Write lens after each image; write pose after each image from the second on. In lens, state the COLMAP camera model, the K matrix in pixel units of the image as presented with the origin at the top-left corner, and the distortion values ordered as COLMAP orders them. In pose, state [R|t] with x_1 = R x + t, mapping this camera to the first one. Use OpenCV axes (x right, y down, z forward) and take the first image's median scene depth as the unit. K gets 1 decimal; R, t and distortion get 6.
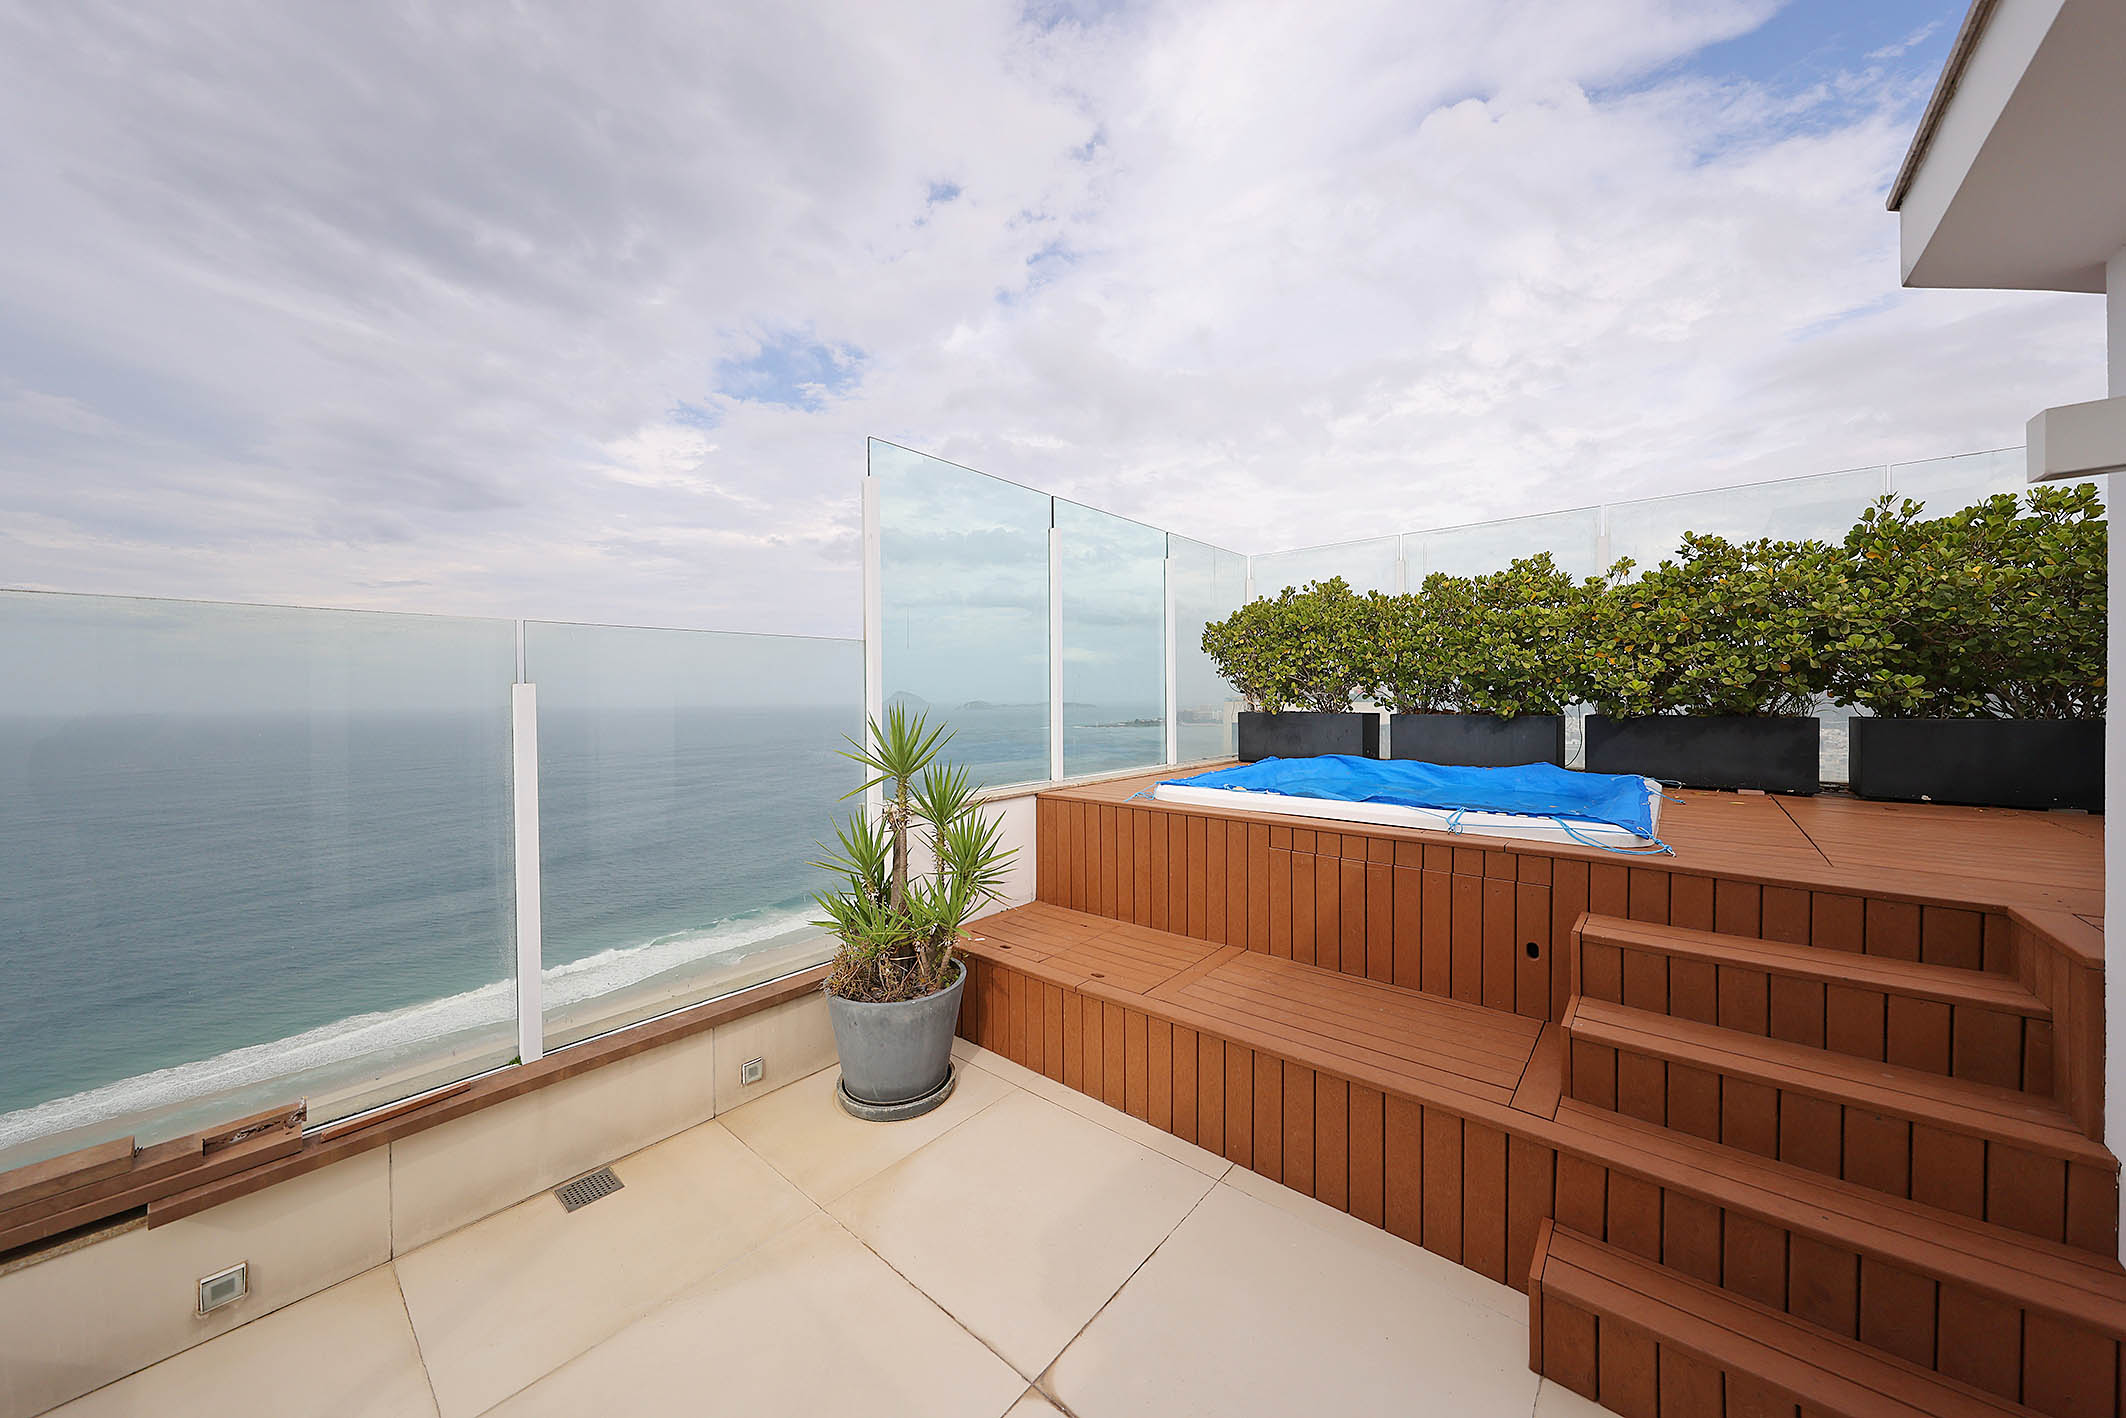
lens RADIAL K [[741.2, 0, 1072.1], [0, 741.2, 704.3], [0, 0, 1]] dist [0.002239, 0.000103]
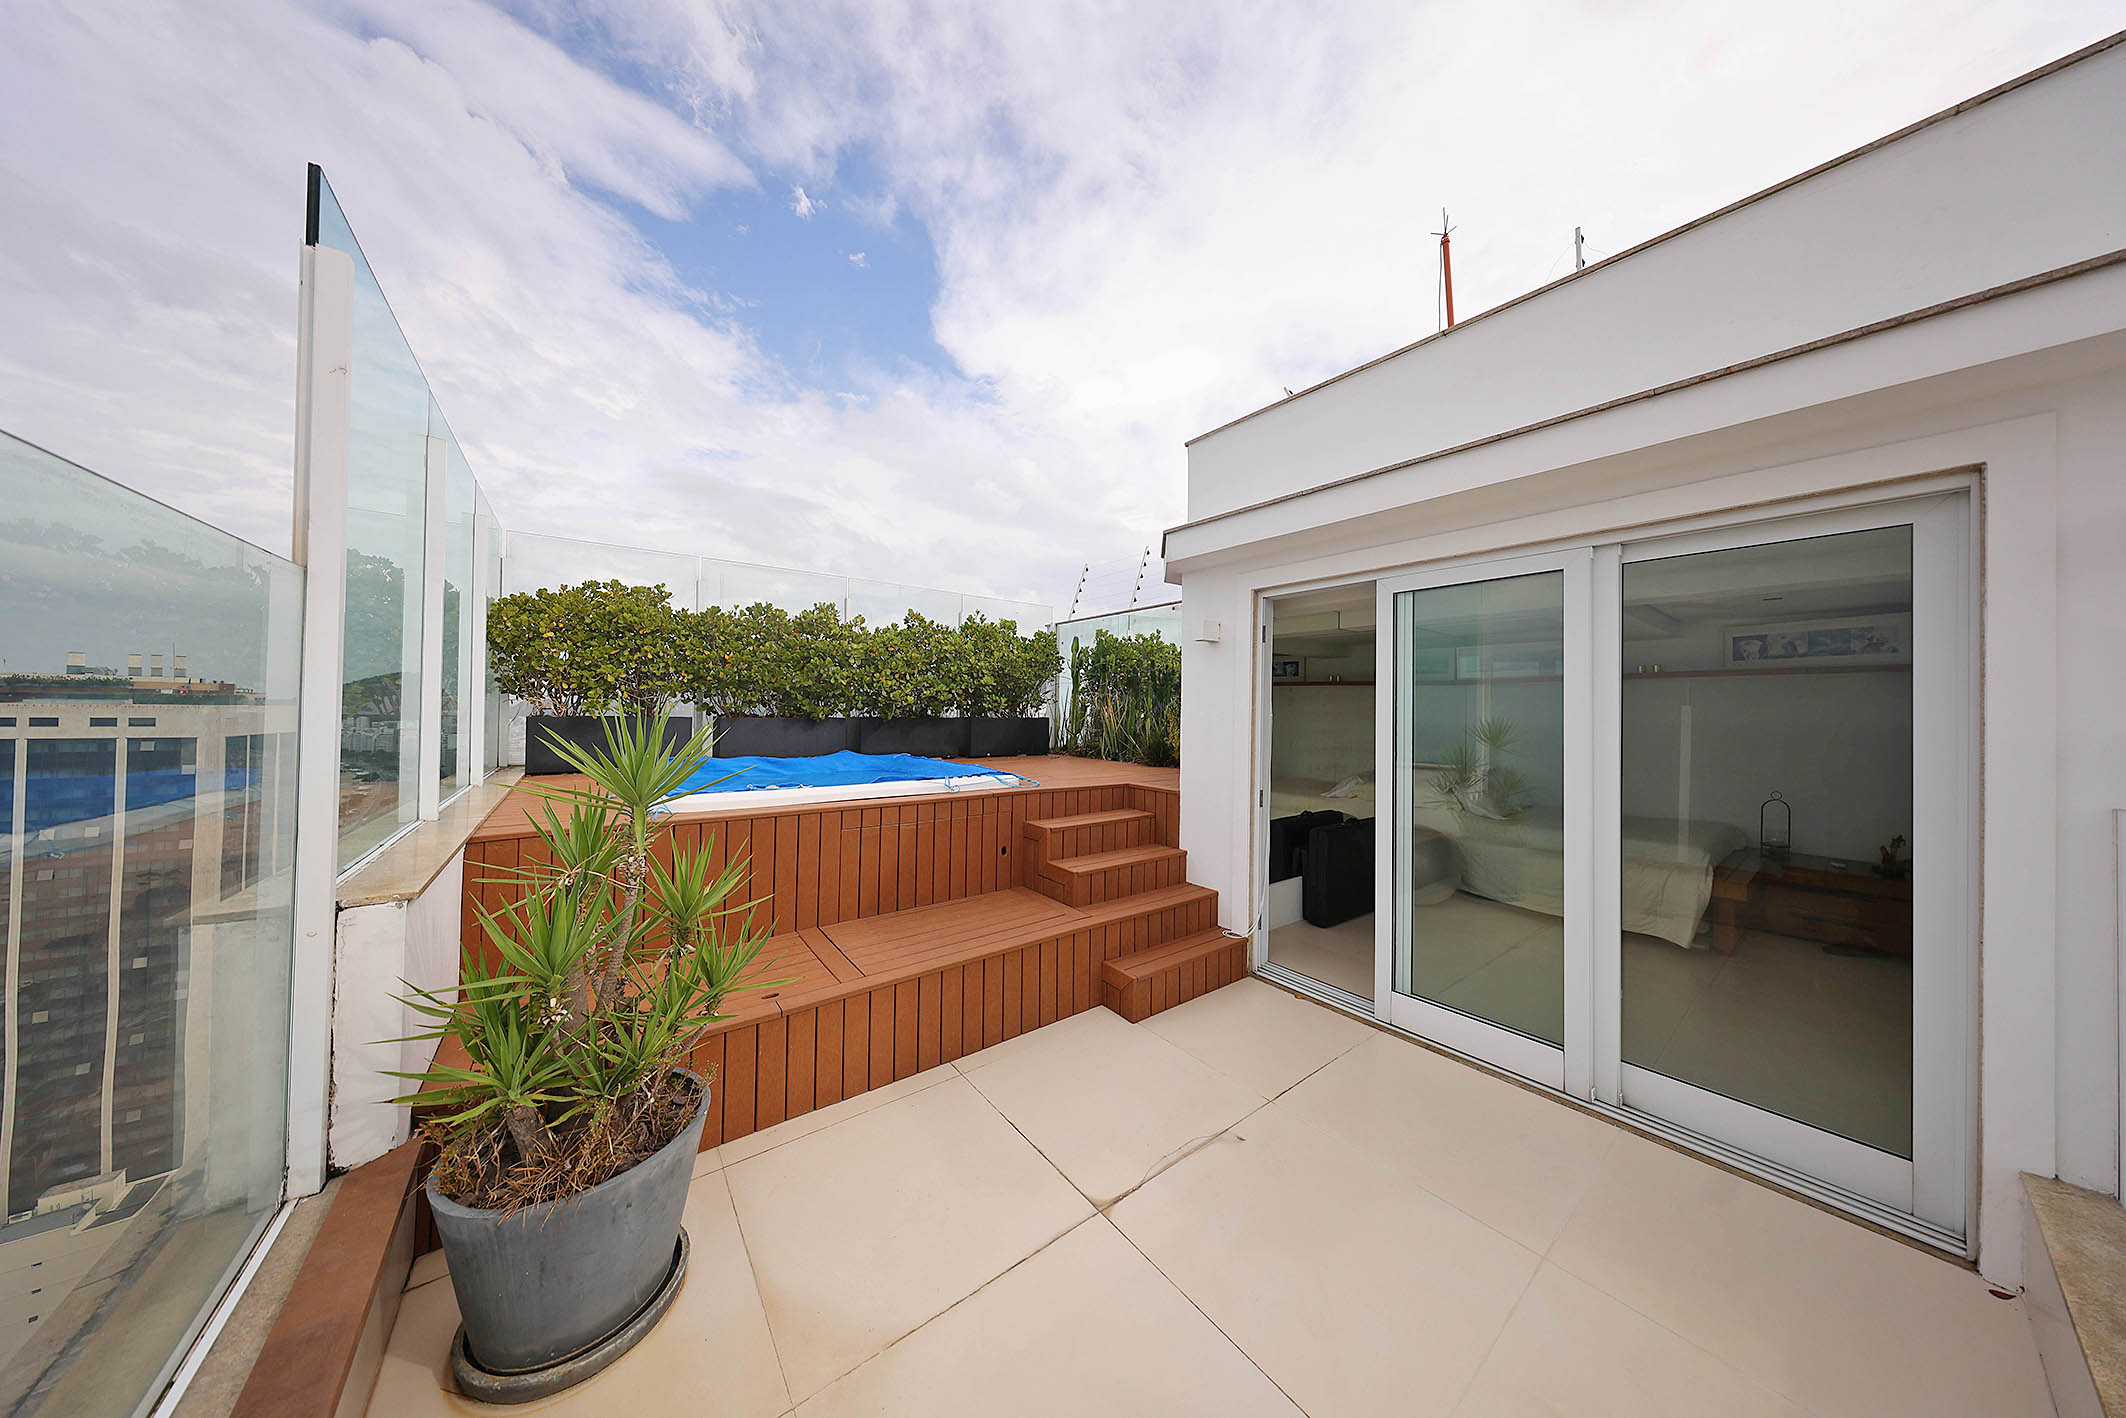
lens RADIAL K [[618.6, 0, 1087.3], [0, 618.6, 702.1], [0, 0, 1]] dist [-0.000507, 0.000007]
pose [[0.181628, 0.019160, 0.983181, -0.688431], [-0.003653, 0.999816, -0.018809, 0.008604], [-0.983360, -0.000175, 0.181665, 0.480088]]
